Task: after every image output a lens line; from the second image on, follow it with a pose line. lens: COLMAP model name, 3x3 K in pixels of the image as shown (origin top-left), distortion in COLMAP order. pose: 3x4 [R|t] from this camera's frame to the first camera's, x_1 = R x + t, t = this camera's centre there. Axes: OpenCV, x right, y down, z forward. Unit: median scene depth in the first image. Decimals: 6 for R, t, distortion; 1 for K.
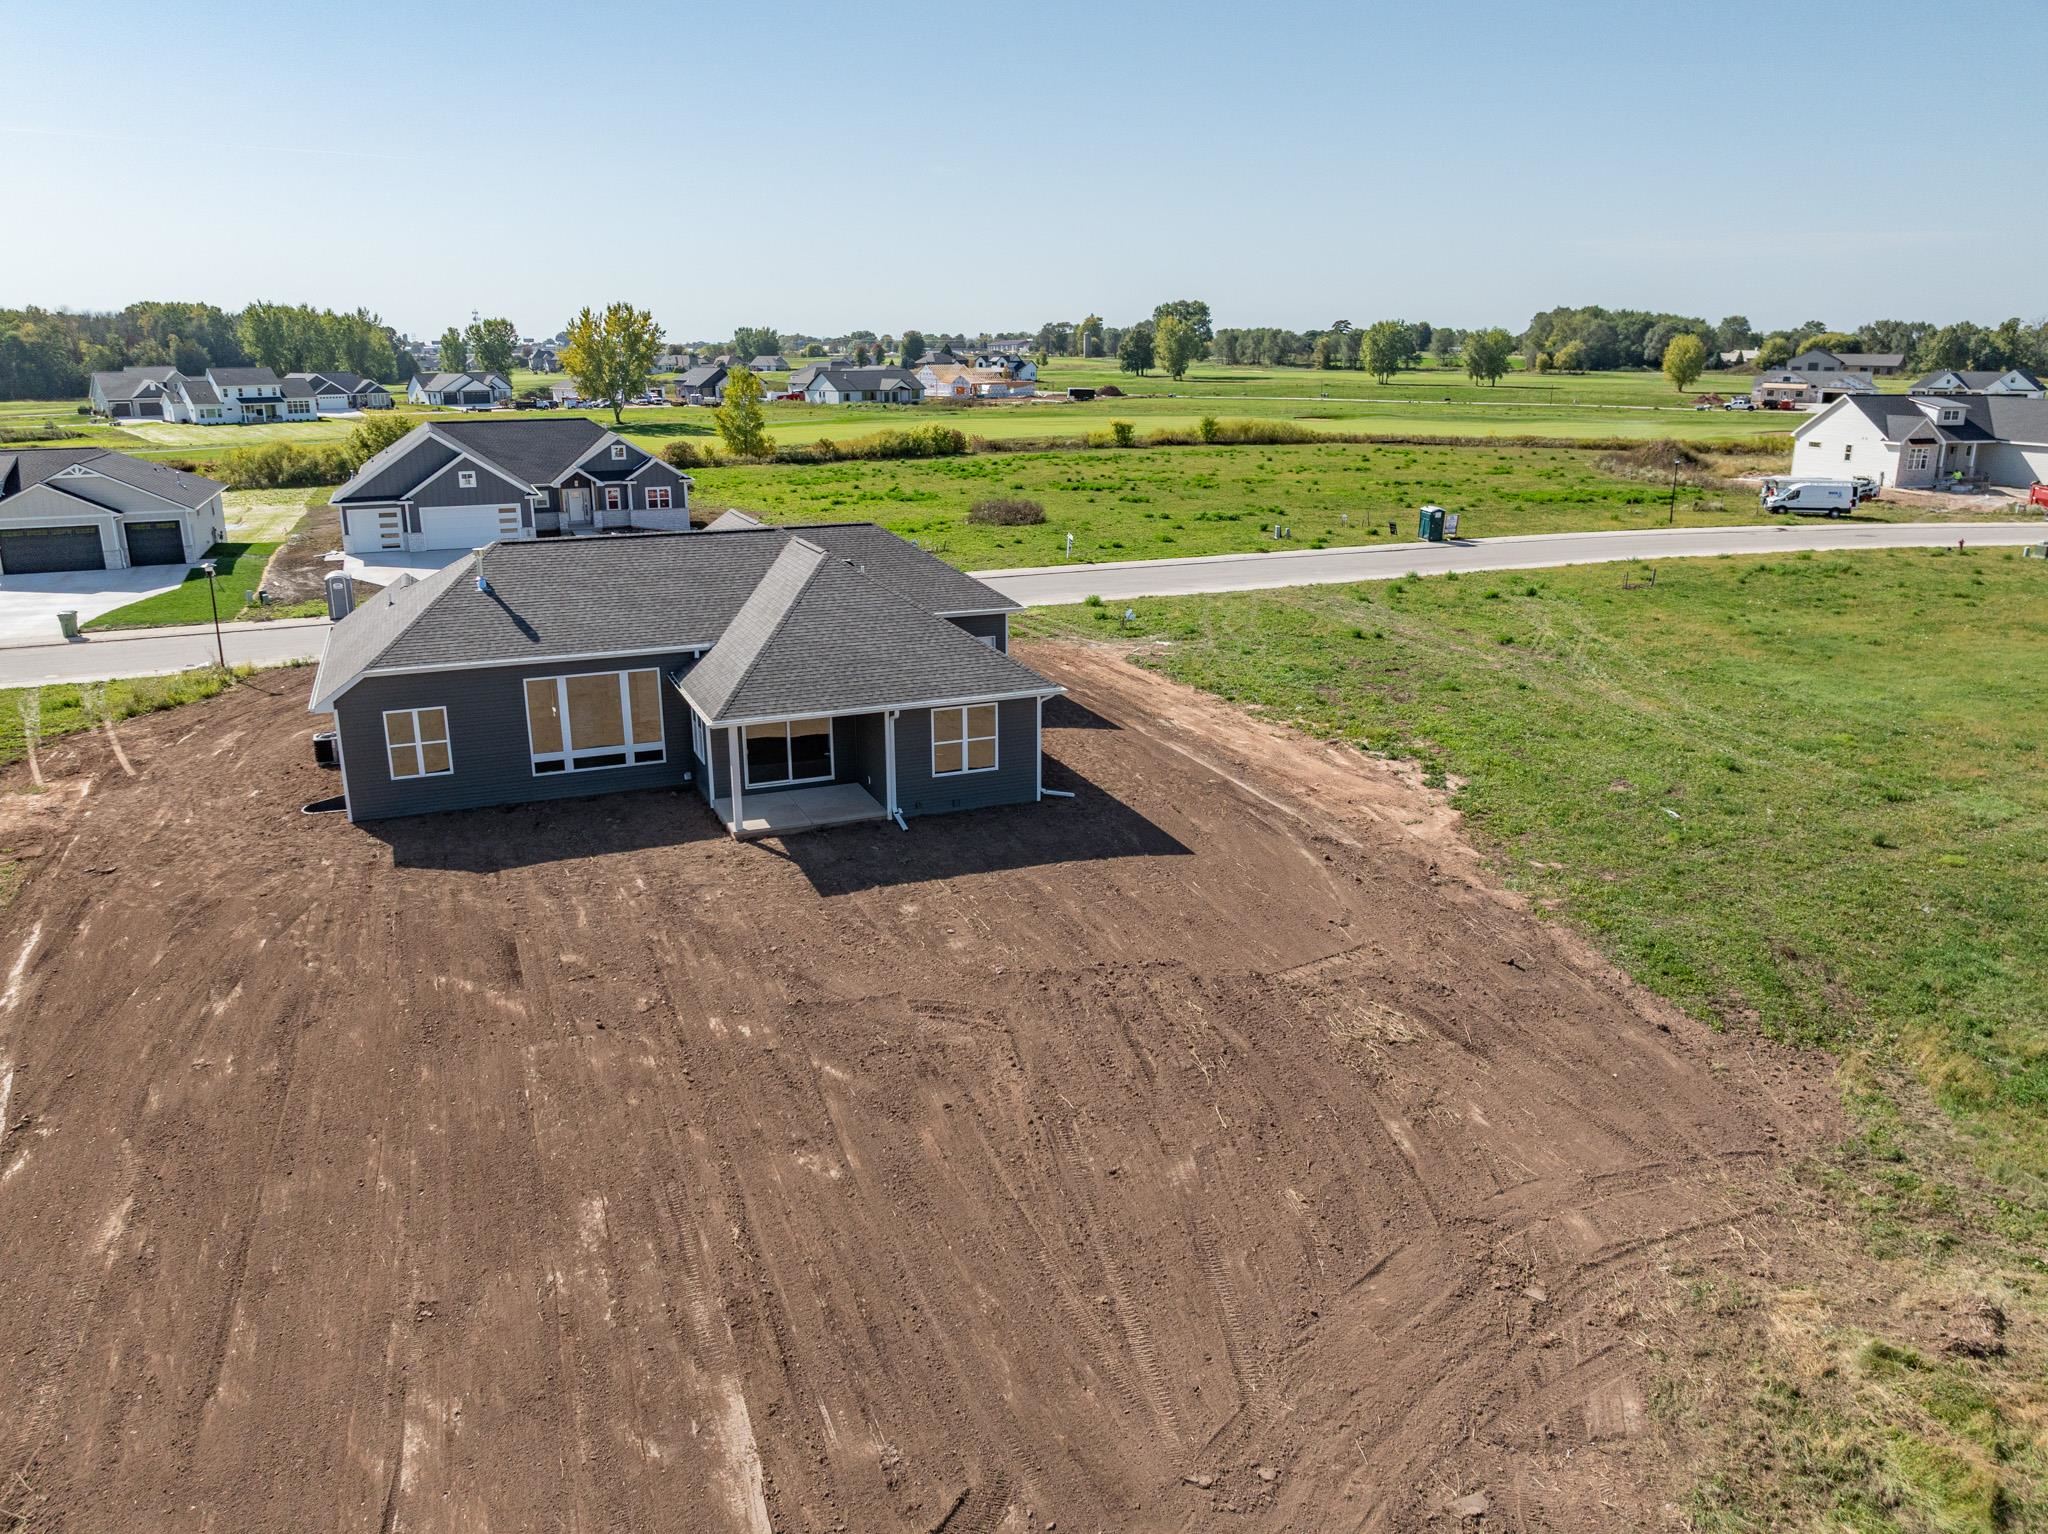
lens RADIAL K [[1444.6, 0, 1026.1], [0, 1444.6, 761.5], [0, 0, 1]] dist [-0.039817, 0.004500]
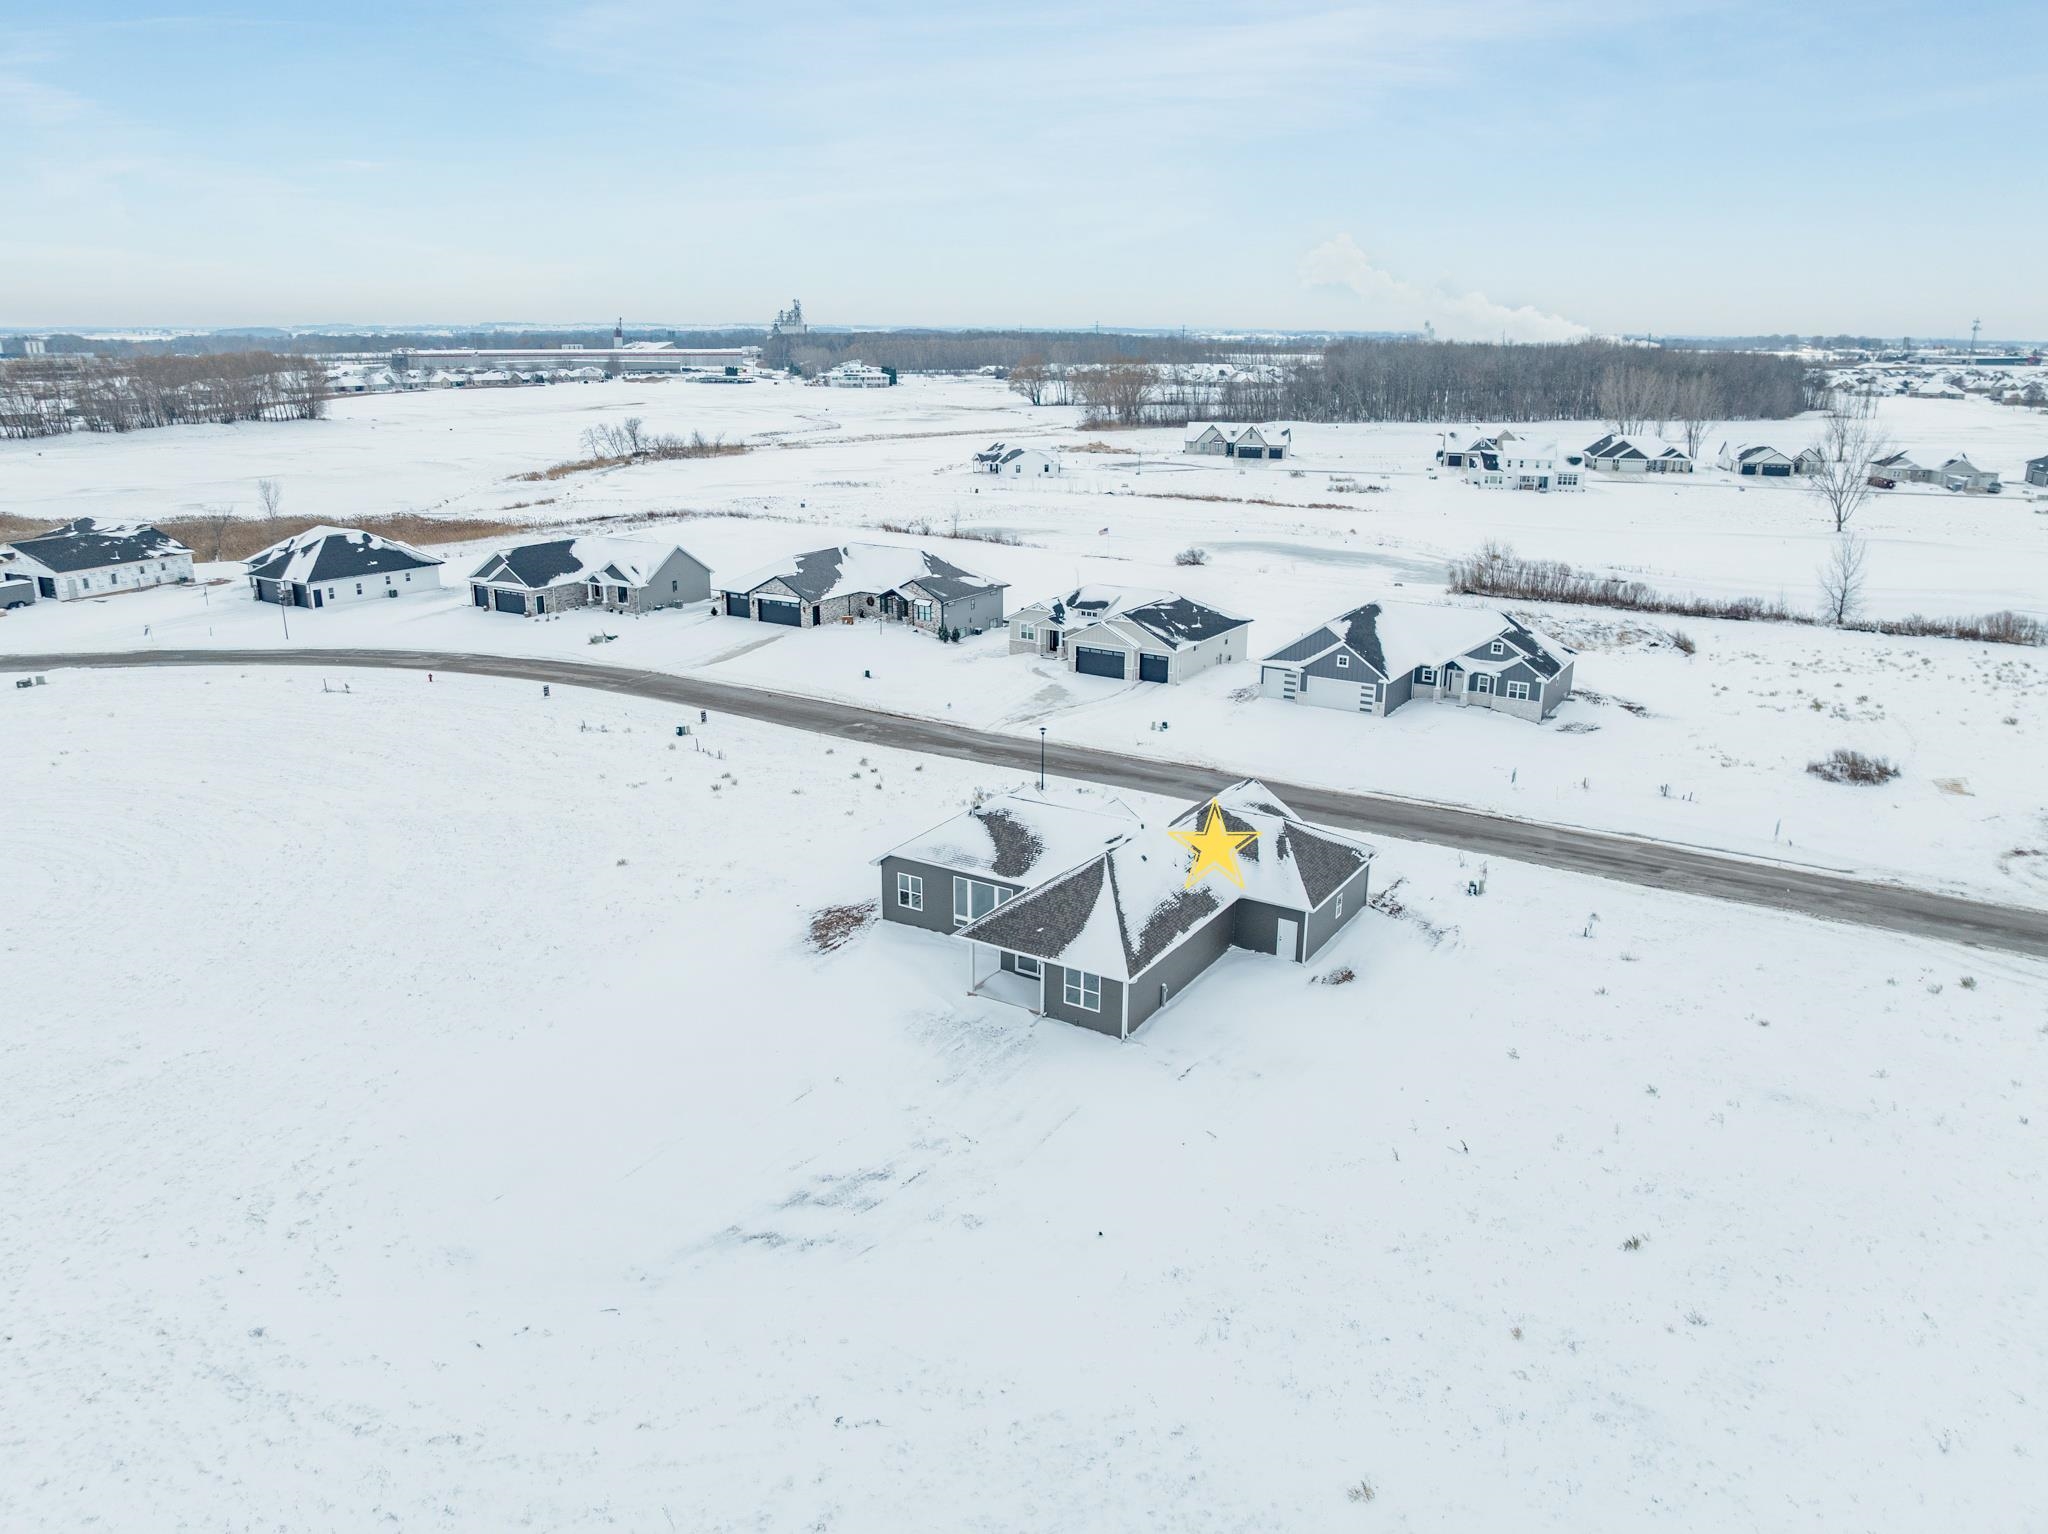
lens RADIAL K [[1444.6, 0, 1025.1], [0, 1444.6, 761.8], [0, 0, 1]] dist [-0.039817, 0.004500]
pose [[0.582429, 0.238205, -0.777196, 1.041338], [-0.231256, 0.965149, 0.122509, -0.413113], [0.779292, 0.108378, 0.617218, -0.113185]]
